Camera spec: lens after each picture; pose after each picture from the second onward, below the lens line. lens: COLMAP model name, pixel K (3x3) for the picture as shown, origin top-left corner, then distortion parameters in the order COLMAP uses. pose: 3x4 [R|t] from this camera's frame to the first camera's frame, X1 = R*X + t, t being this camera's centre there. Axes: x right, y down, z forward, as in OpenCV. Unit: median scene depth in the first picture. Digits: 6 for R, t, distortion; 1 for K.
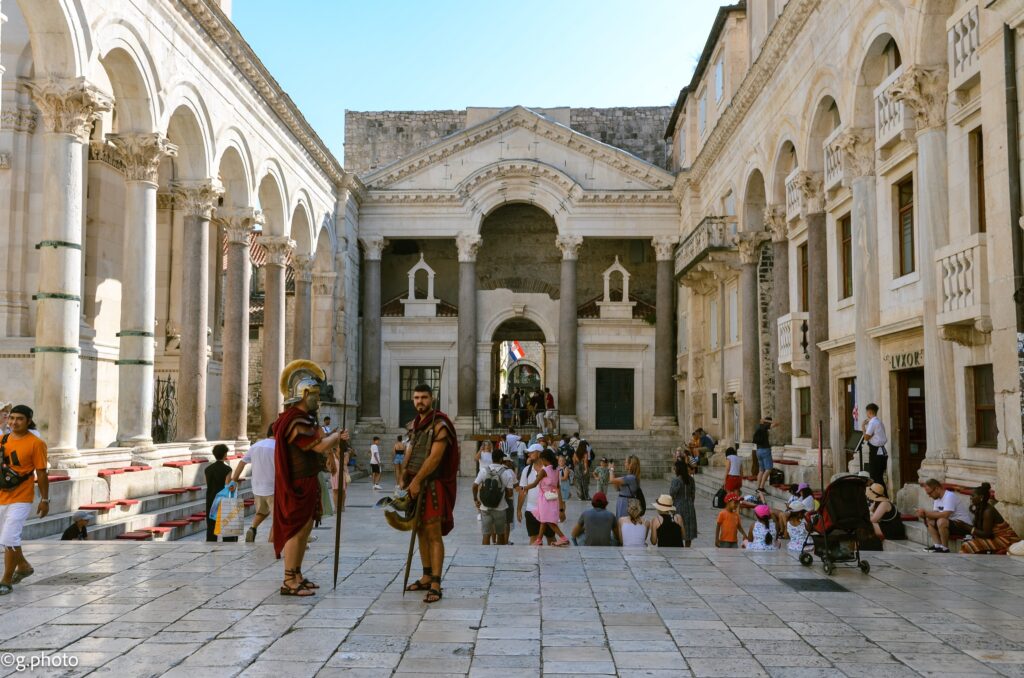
lens RADIAL K [[997.6, 0, 511.3], [0, 997.6, 339.7], [0, 0, 1]] dist [0.025055, 0.000000]
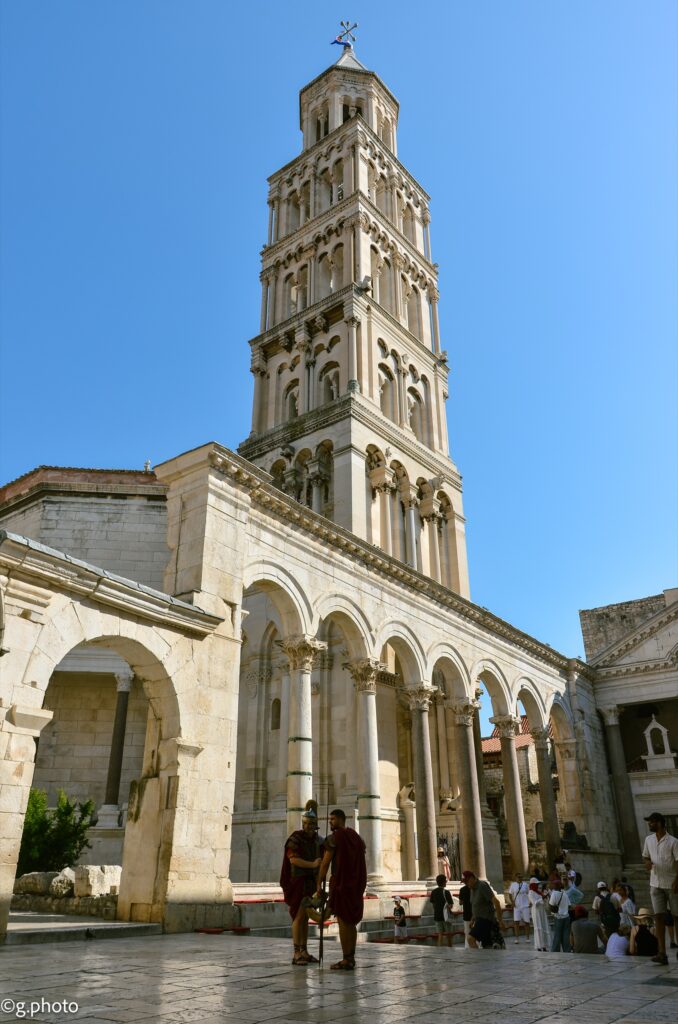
lens RADIAL K [[778.1, 0, 336.9], [0, 778.1, 510.8], [0, 0, 1]] dist [-0.008791, -0.002854]
pose [[0.802412, -0.260859, -0.536738, 0.183006], [0.051066, 0.926119, -0.373760, 0.017229], [0.594582, 0.272500, 0.756450, -0.000461]]
